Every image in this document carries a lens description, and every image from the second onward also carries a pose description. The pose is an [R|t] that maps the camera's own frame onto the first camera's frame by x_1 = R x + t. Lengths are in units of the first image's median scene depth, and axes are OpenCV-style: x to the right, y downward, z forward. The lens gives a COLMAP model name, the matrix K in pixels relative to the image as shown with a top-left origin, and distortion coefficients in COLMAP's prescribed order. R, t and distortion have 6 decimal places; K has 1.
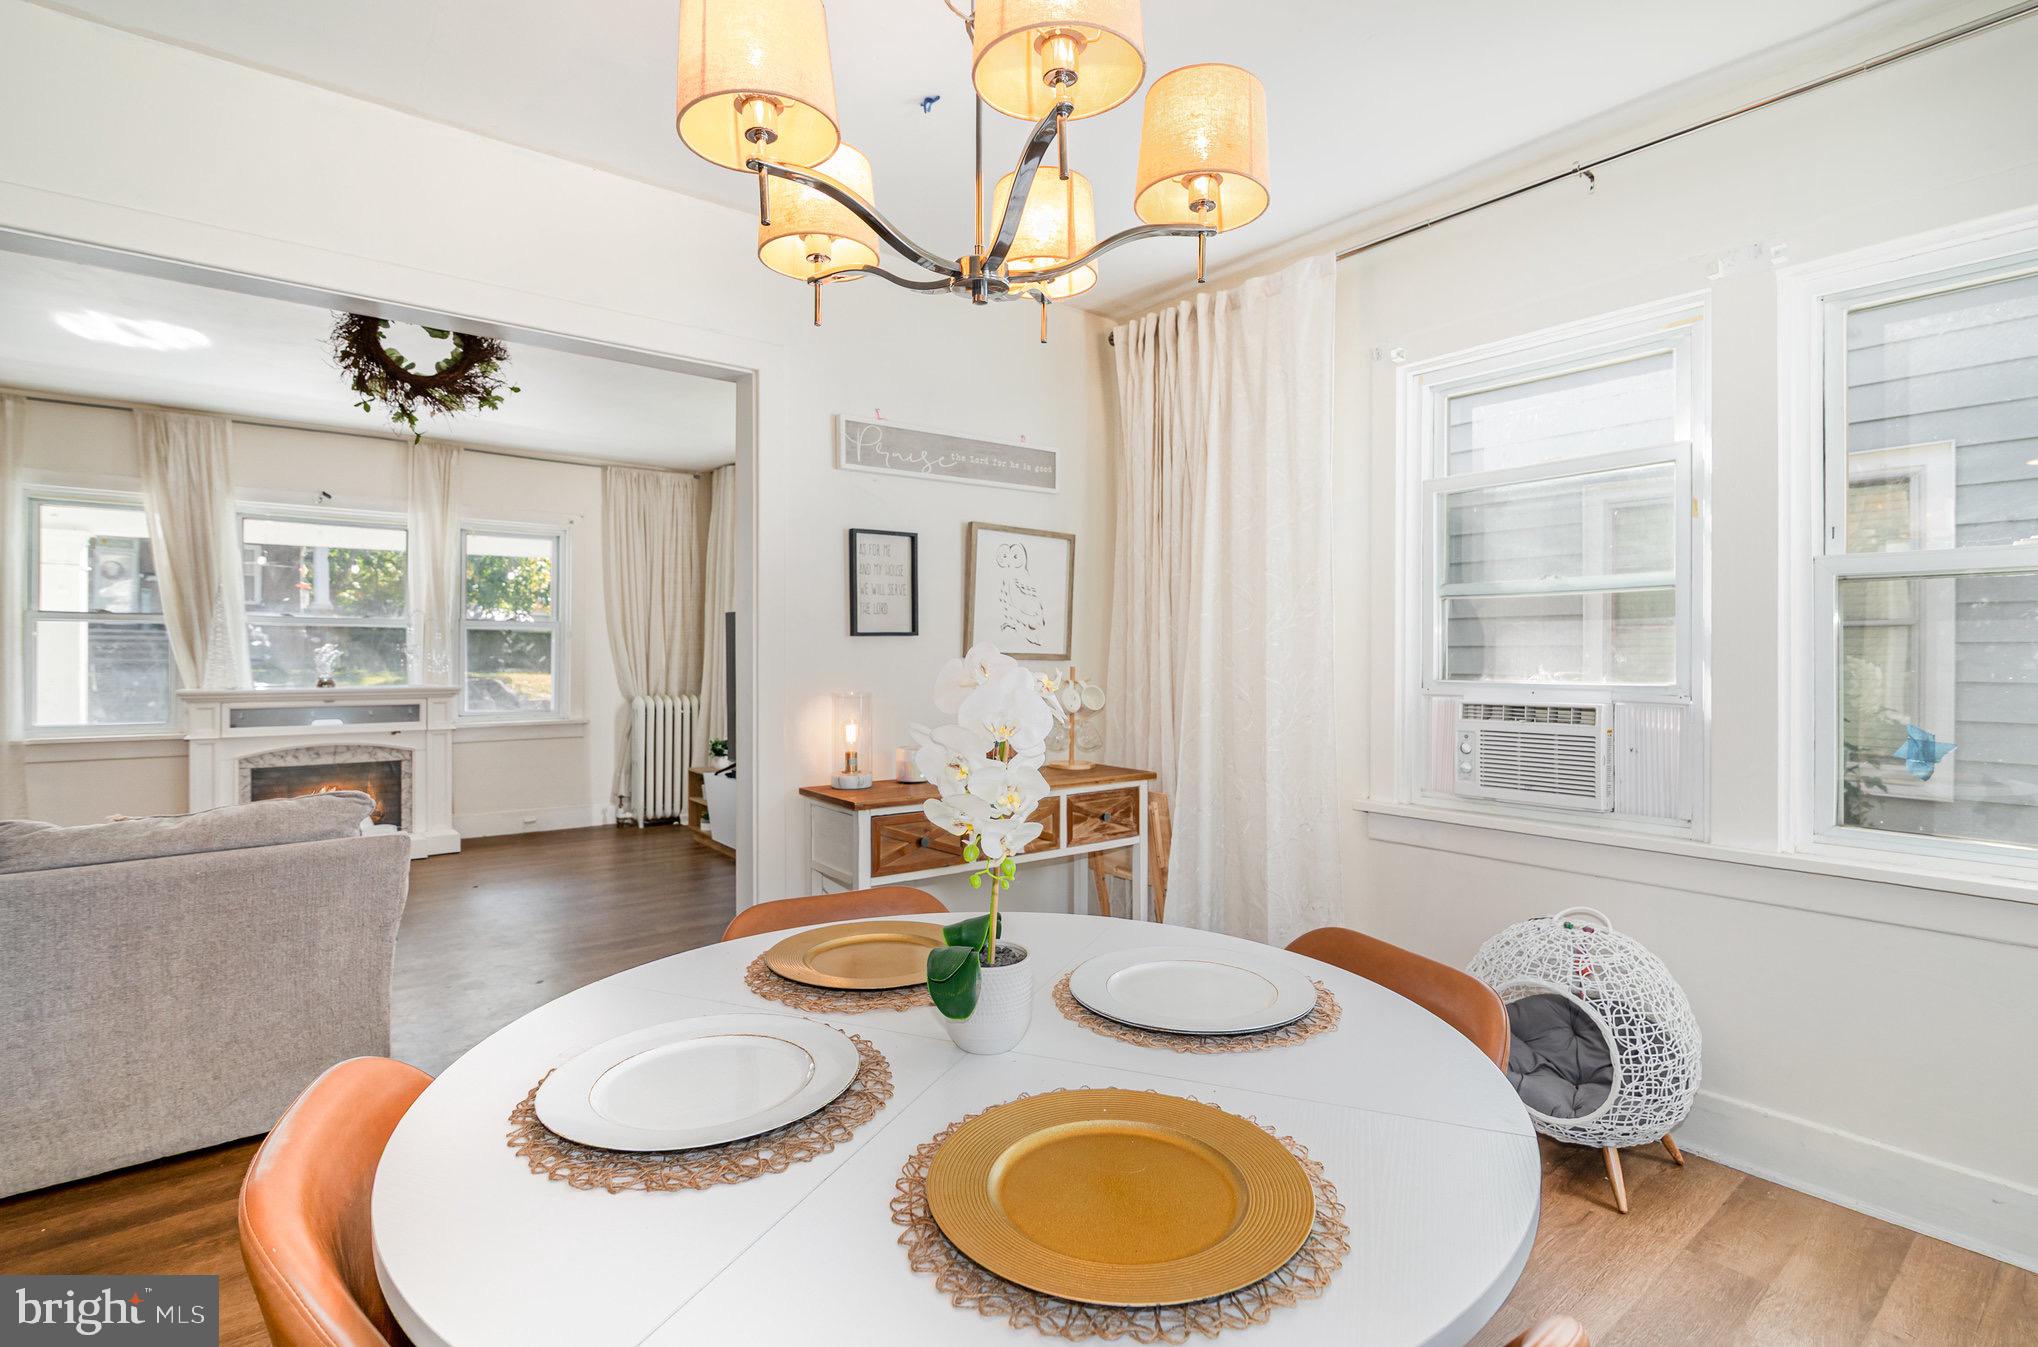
lens RADIAL K [[959.3, 0, 1017.5], [0, 959.3, 656.4], [0, 0, 1]] dist [-0.014024, 0.001523]
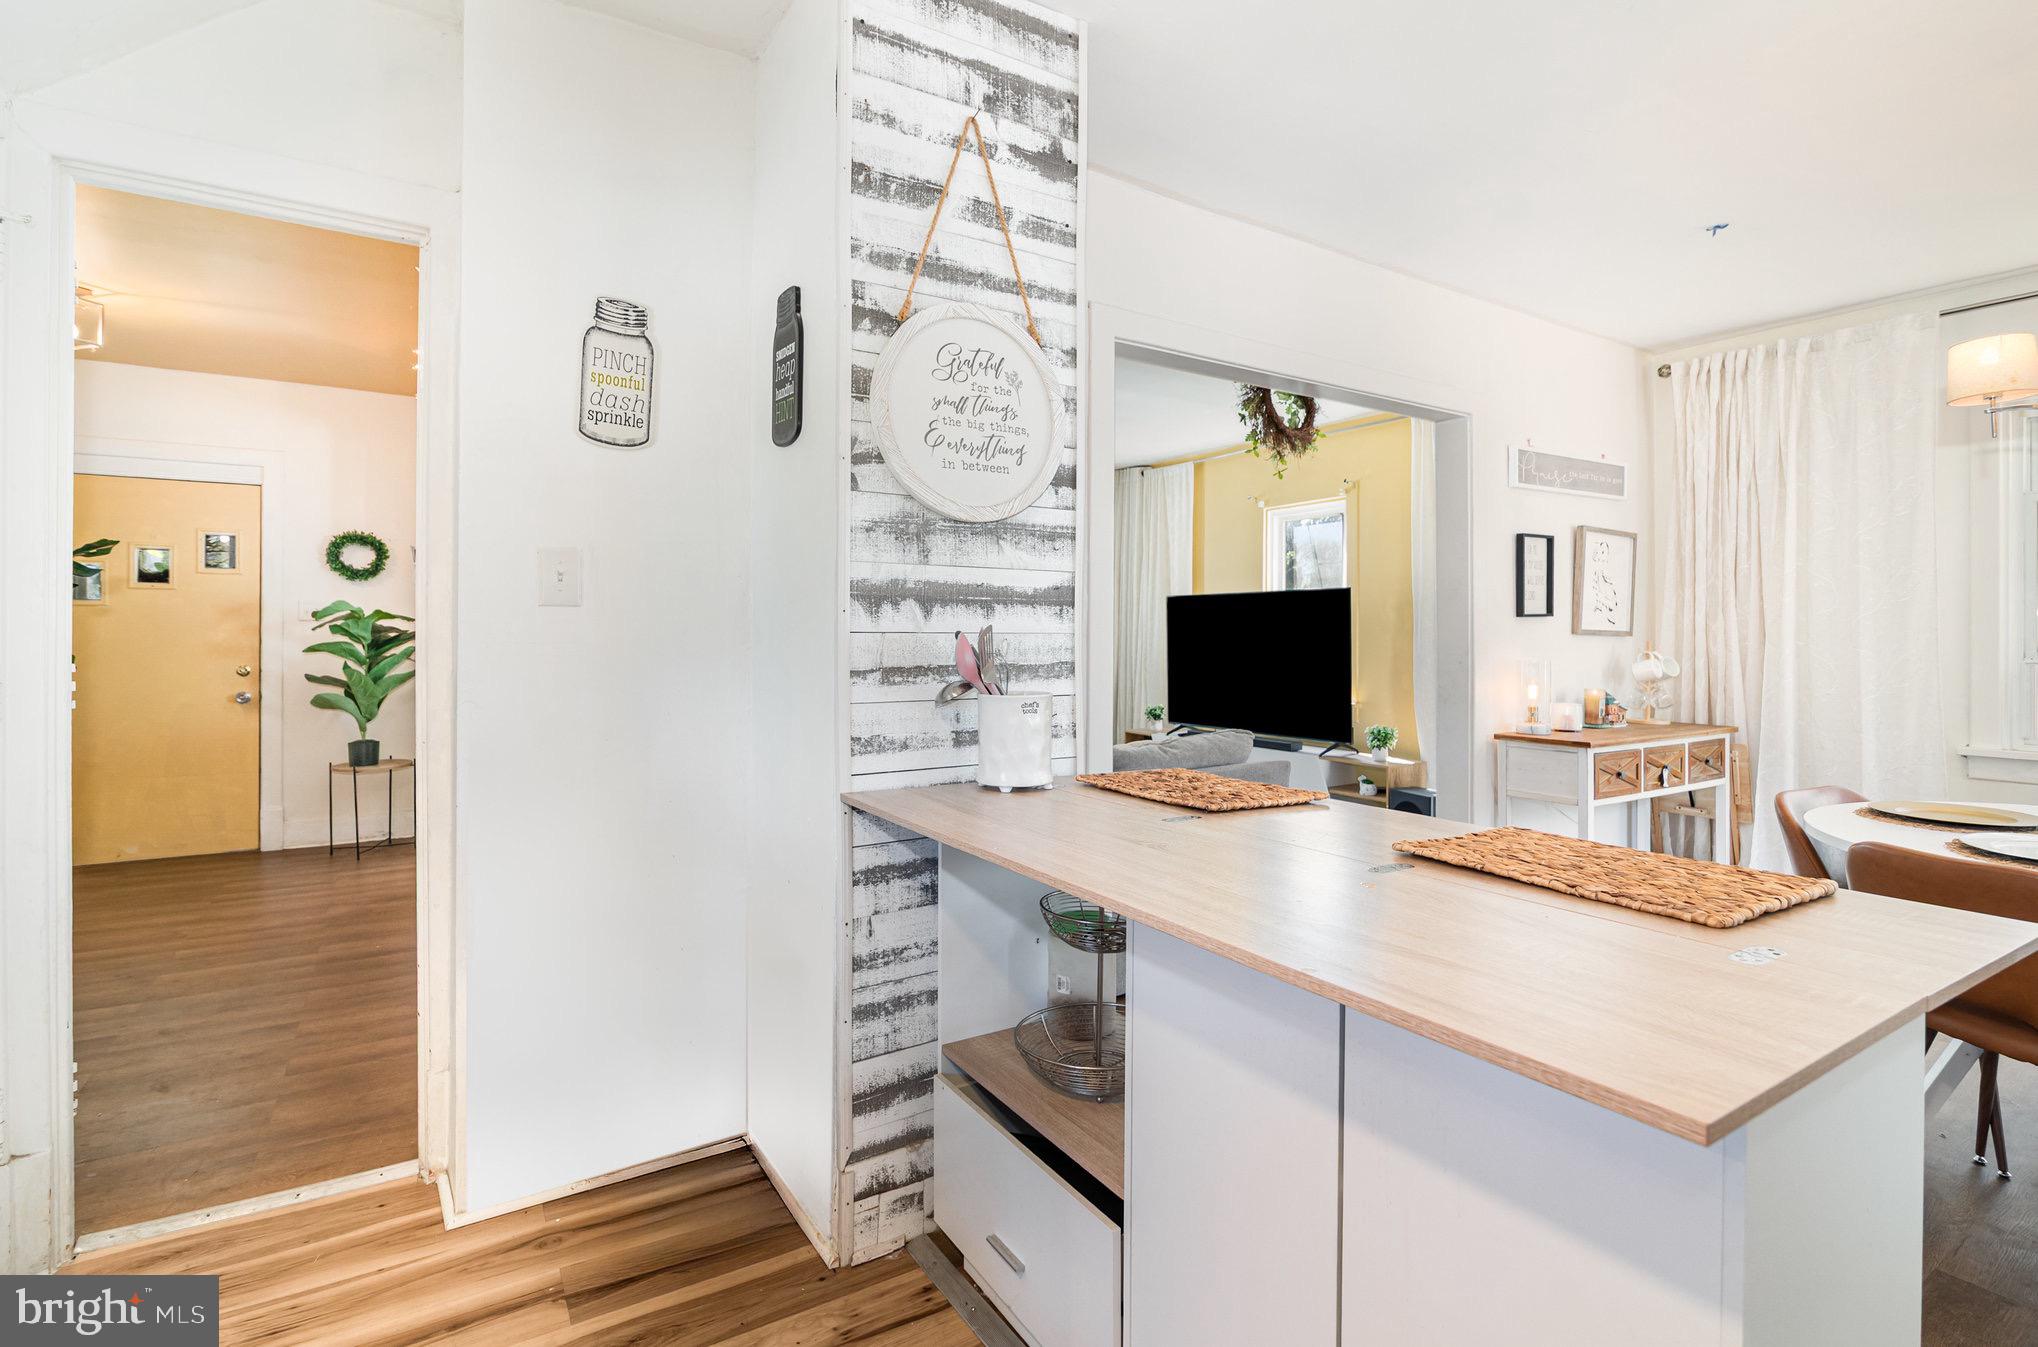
lens RADIAL K [[959.3, 0, 1024.5], [0, 959.3, 634.7], [0, 0, 1]] dist [-0.014024, 0.001523]
pose [[0.994890, 0.000062, -0.100964, -0.684095], [-0.000155, 1.000000, -0.000912, 0.003933], [0.100964, 0.000923, 0.994890, -0.331521]]
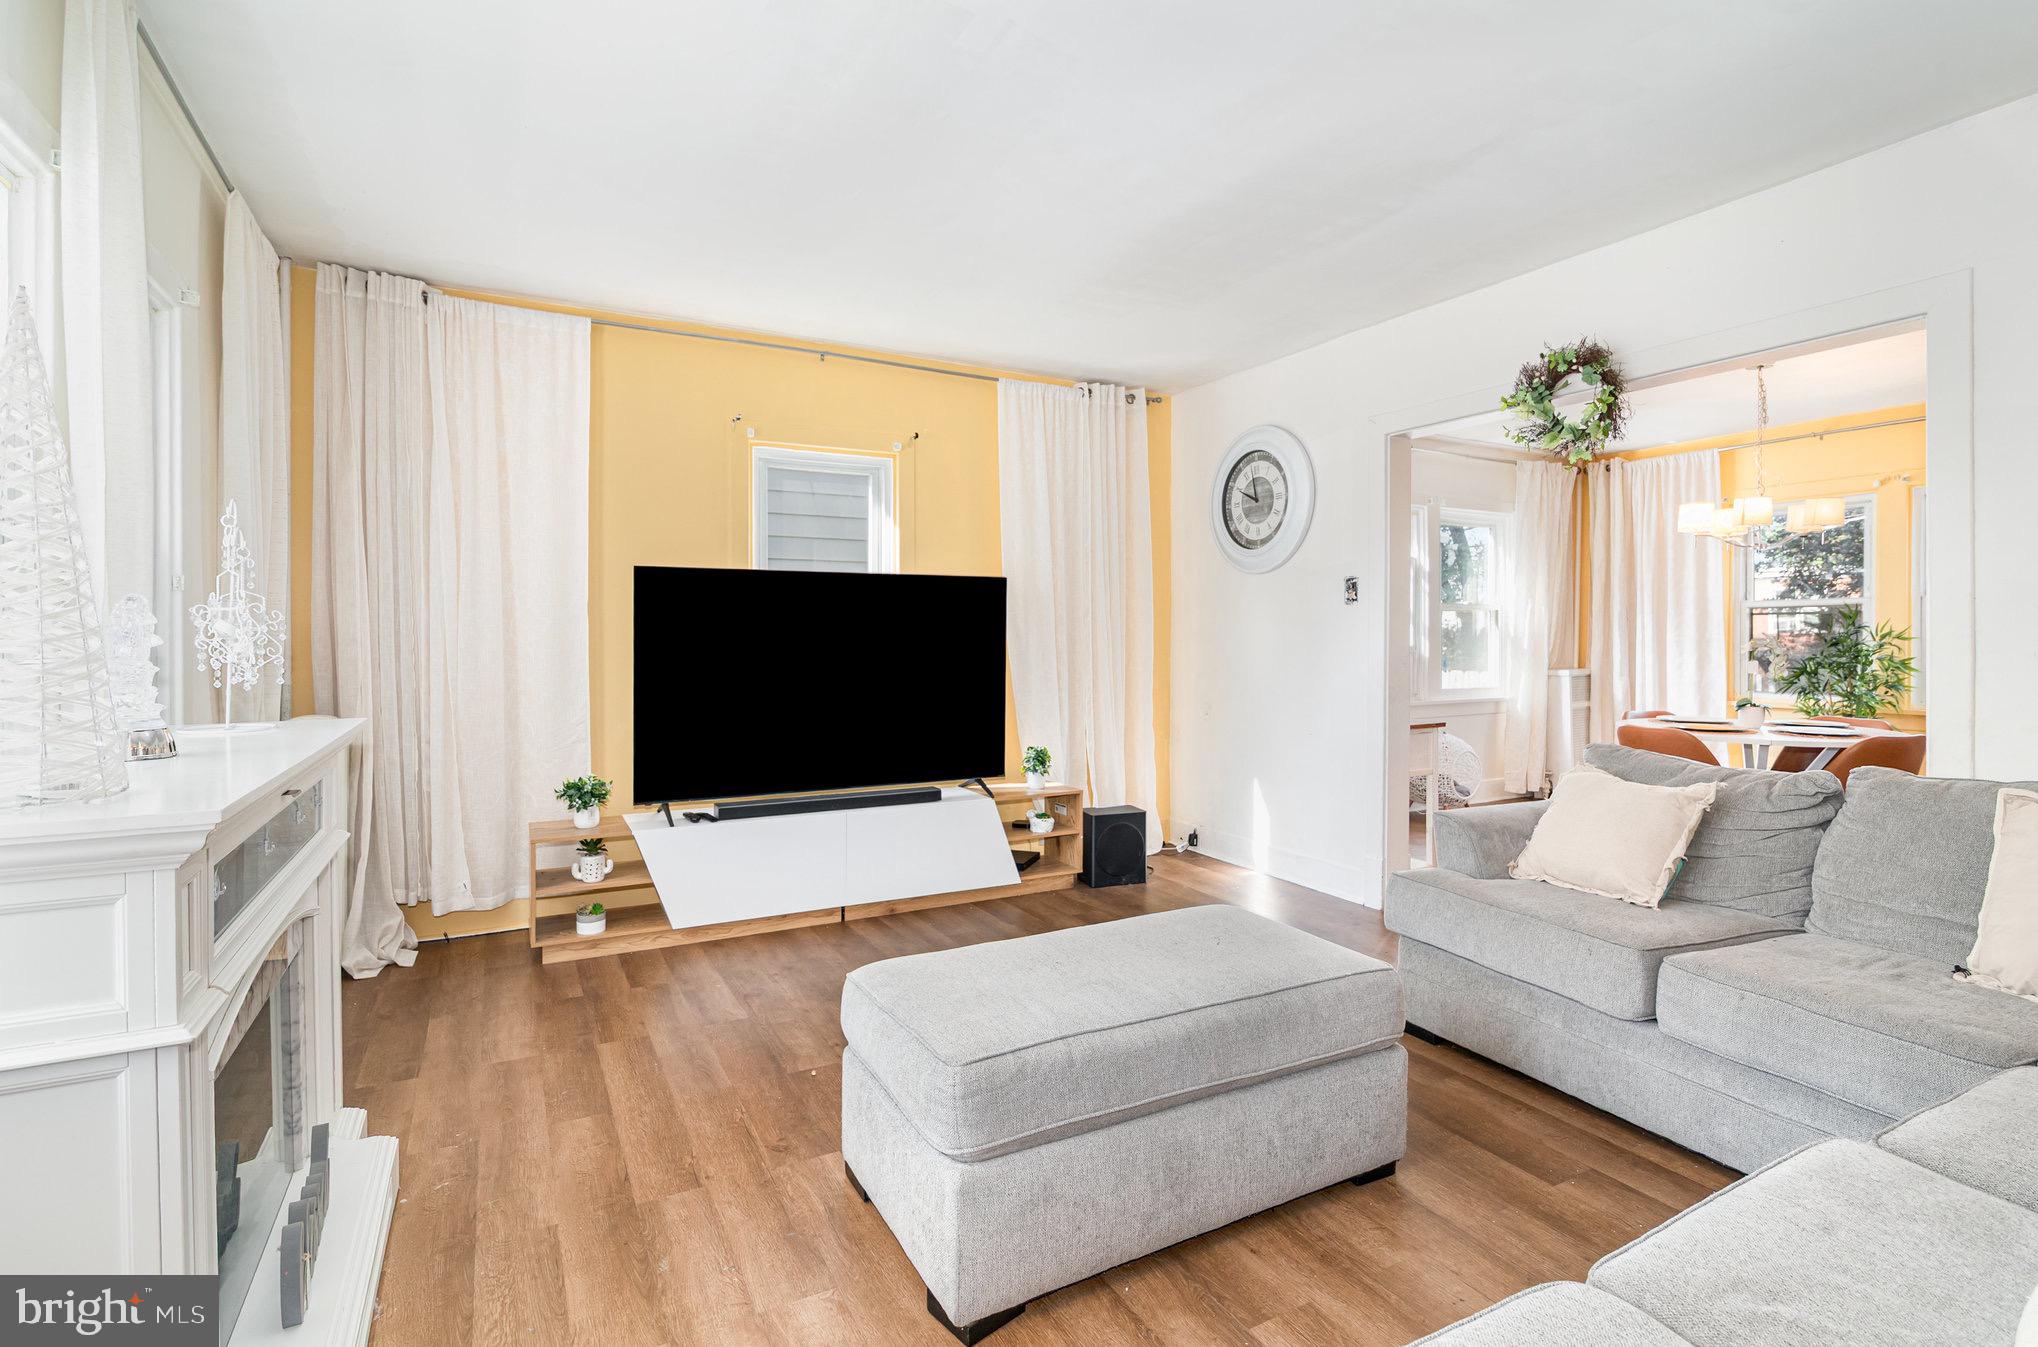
lens RADIAL K [[959.3, 0, 1038.9], [0, 959.3, 638.8], [0, 0, 1]] dist [-0.014024, 0.001523]
pose [[0.153619, -0.004427, 0.988120, -1.651240], [-0.001014, 0.999989, 0.004638, -0.002548], [-0.988130, -0.001714, 0.153613, 1.222879]]
